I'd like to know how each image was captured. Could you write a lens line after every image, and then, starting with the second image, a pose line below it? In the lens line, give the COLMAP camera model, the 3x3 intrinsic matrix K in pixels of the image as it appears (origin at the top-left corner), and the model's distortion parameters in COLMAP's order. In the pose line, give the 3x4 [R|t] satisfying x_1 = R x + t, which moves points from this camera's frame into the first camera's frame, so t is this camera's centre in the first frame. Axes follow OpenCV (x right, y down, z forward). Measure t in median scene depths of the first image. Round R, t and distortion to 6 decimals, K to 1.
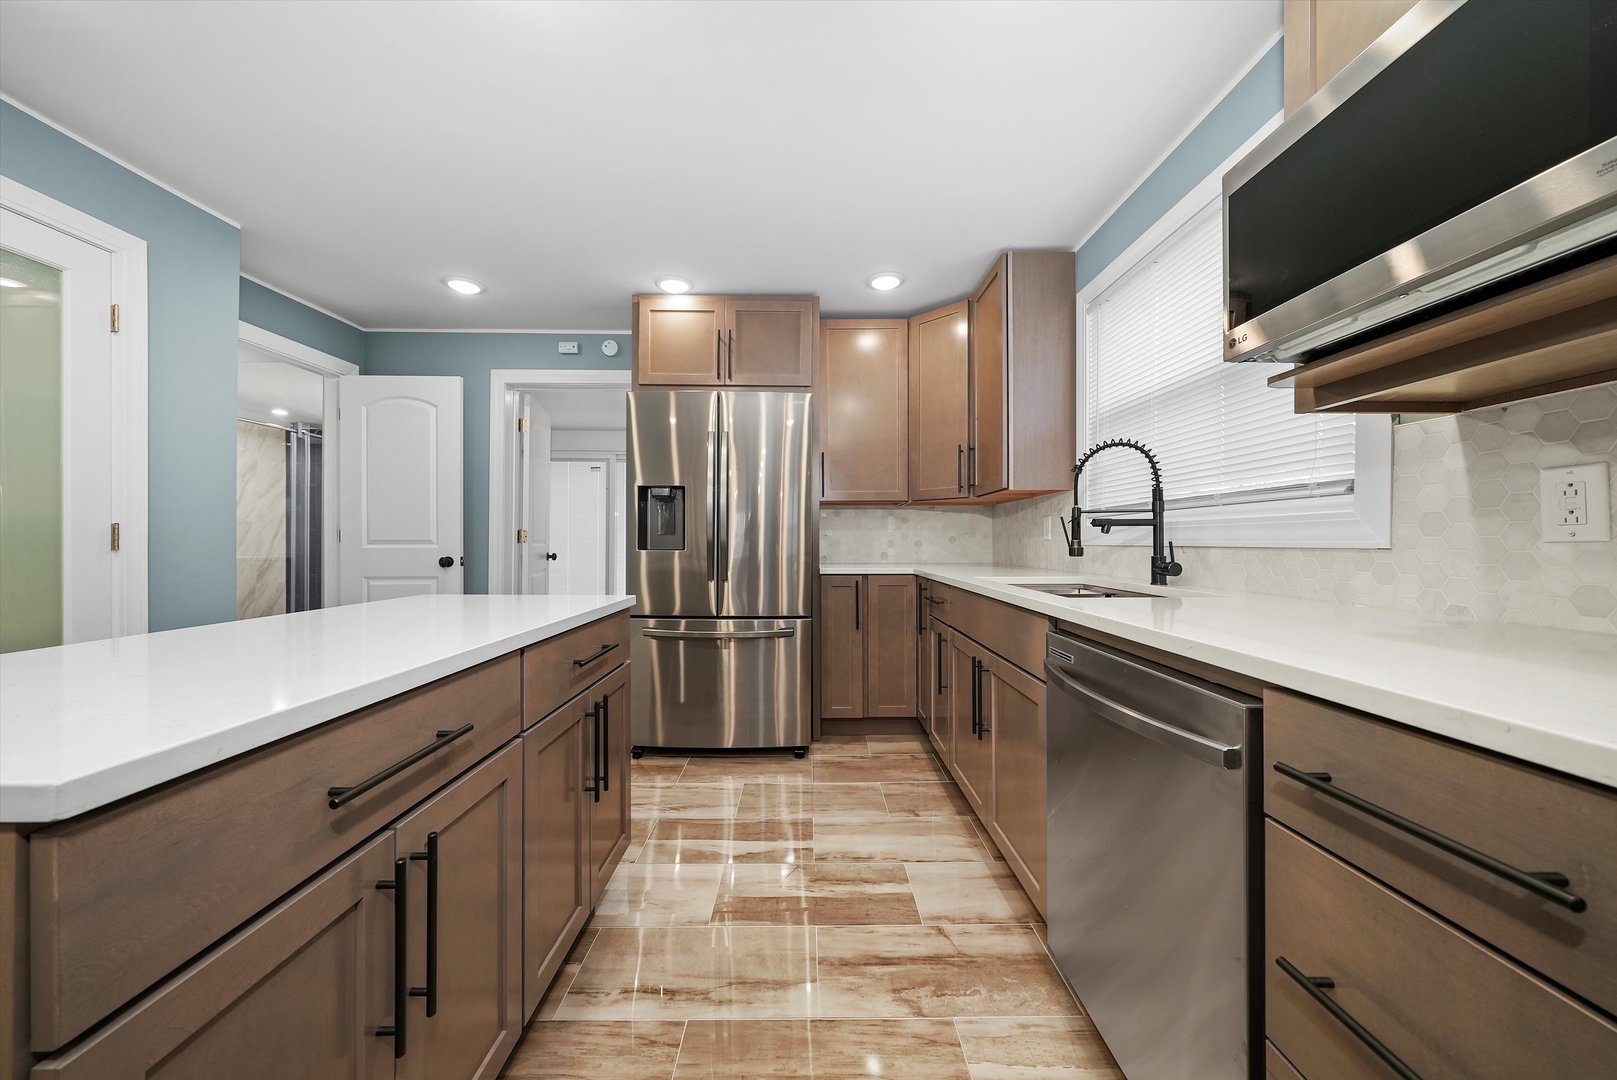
lens RADIAL K [[554.1, 0, 808.5], [0, 554.1, 540.0], [0, 0, 1]] dist [0.000060, -0.000063]
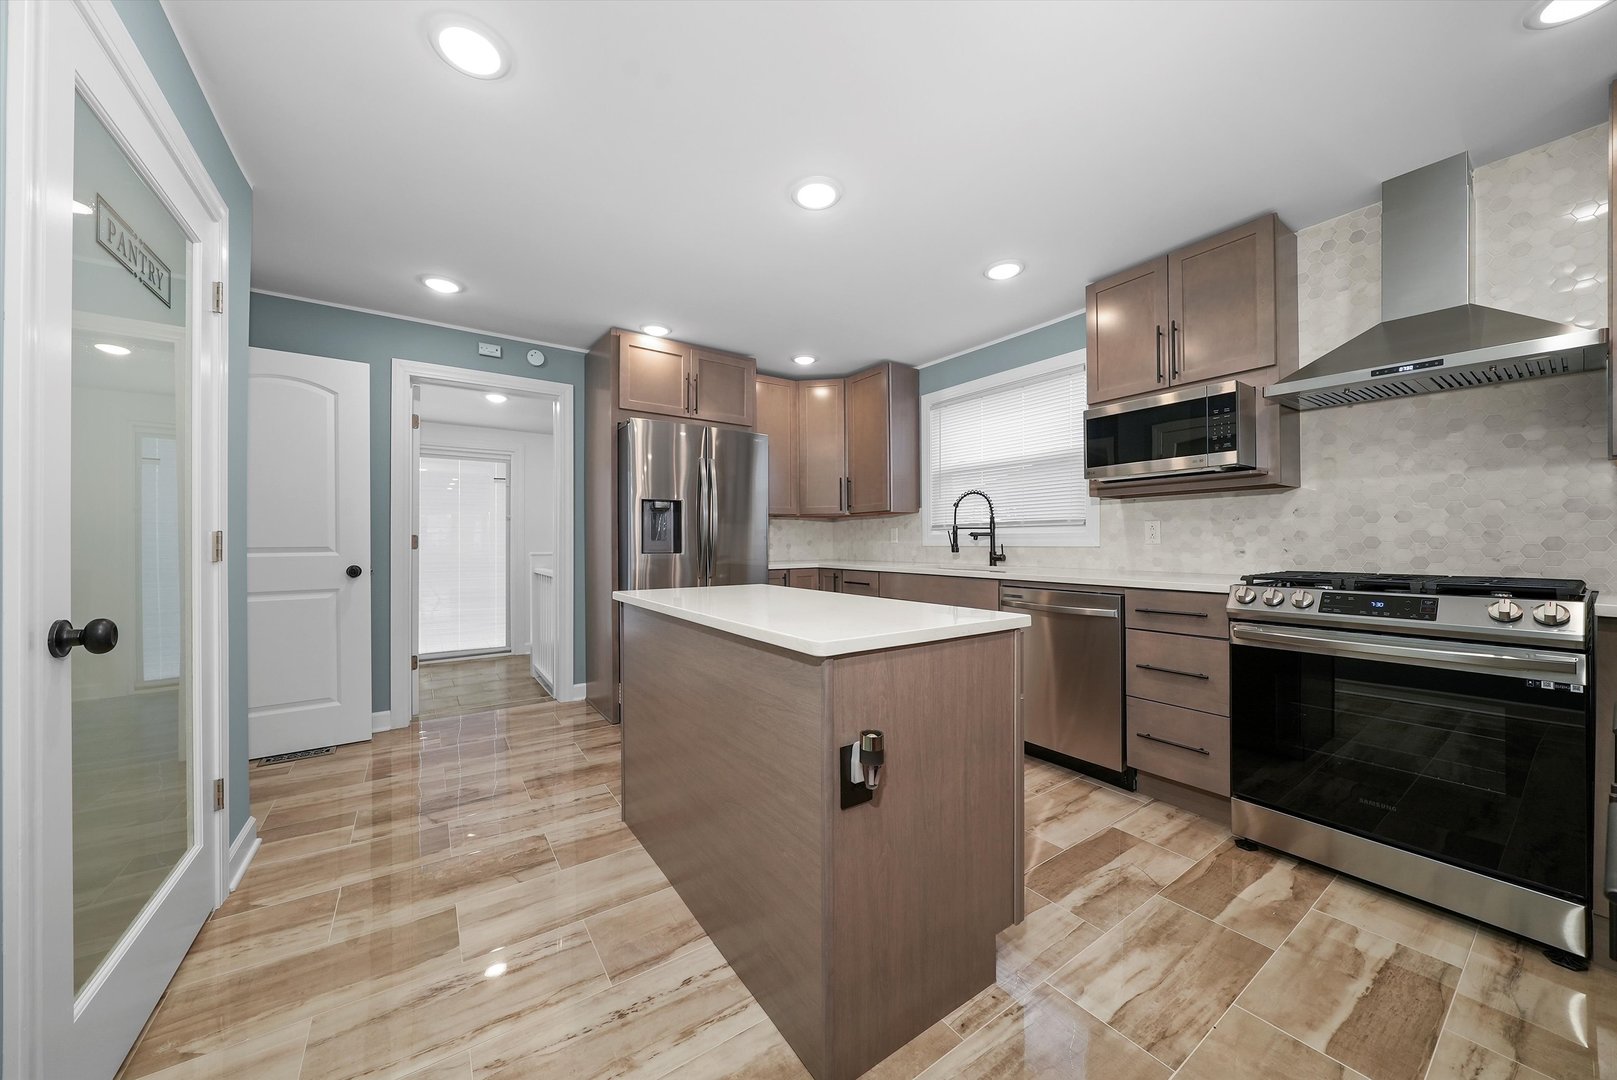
lens RADIAL K [[557.7, 0, 808.5], [0, 557.7, 540.0], [0, 0, 1]] dist [0.000188, 0.000012]
pose [[0.824878, -0.003232, 0.565301, -0.719627], [0.004484, 0.999990, -0.000827, -0.008851], [-0.565293, 0.003217, 0.824884, -0.185044]]
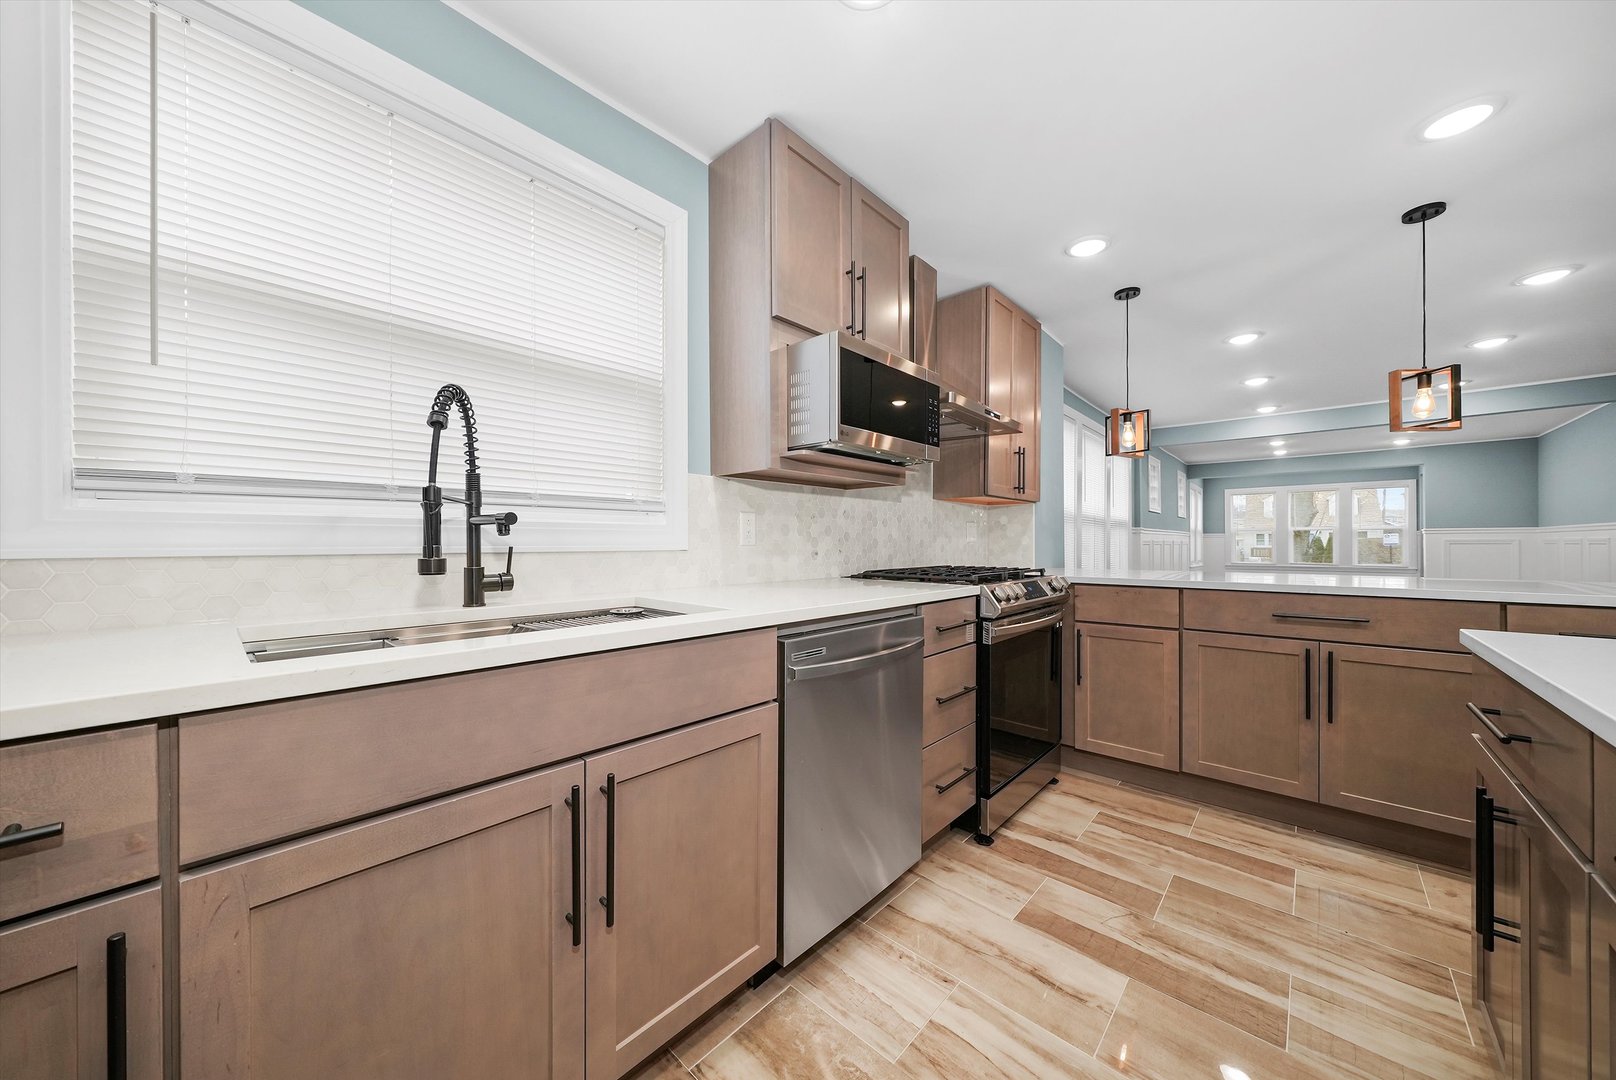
lens RADIAL K [[557.4, 0, 808.0], [0, 557.4, 540.0], [0, 0, 1]] dist [0.000188, 0.000012]
pose [[-0.733054, 0.000909, 0.680170, -0.130611], [-0.002526, 0.999989, -0.004059, -0.003000], [-0.680165, -0.004693, -0.733044, 0.868766]]
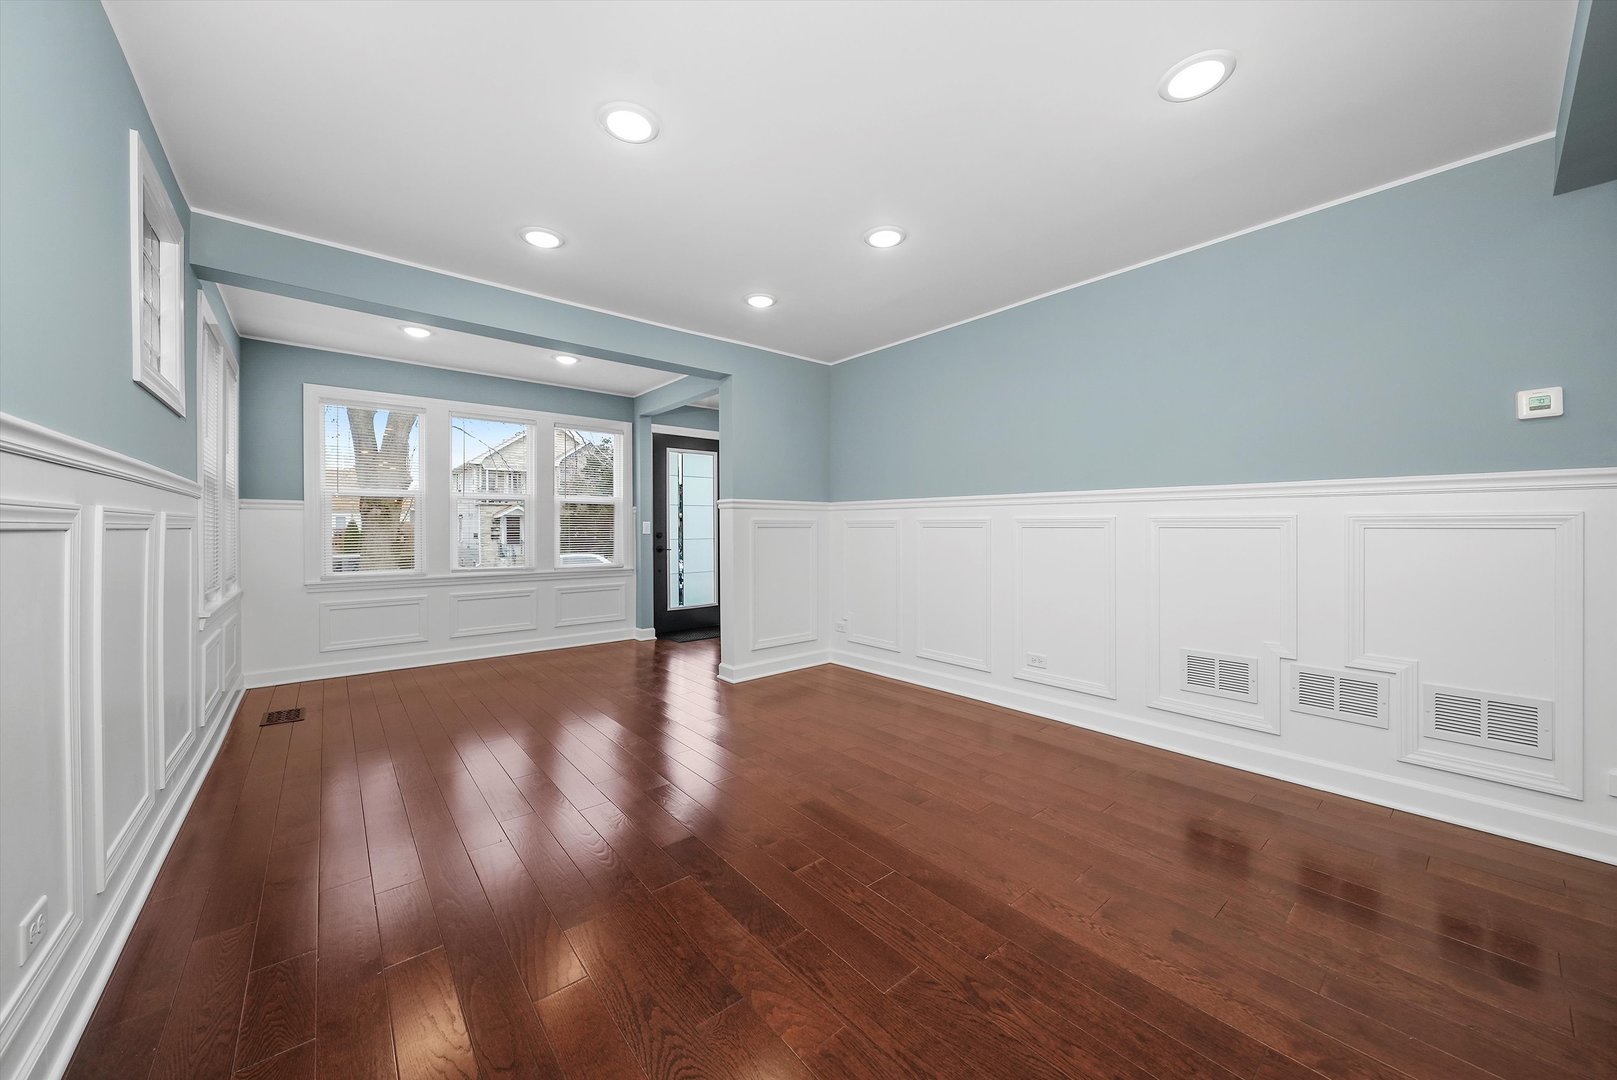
lens RADIAL K [[573.1, 0, 806.4], [0, 573.1, 526.0], [0, 0, 1]] dist [0.000313, 0.000016]
pose [[-0.766097, -0.001403, -0.642724, 0.327824], [0.001113, 0.999993, -0.003509, -0.002820], [0.642724, -0.003404, -0.766090, -1.965405]]
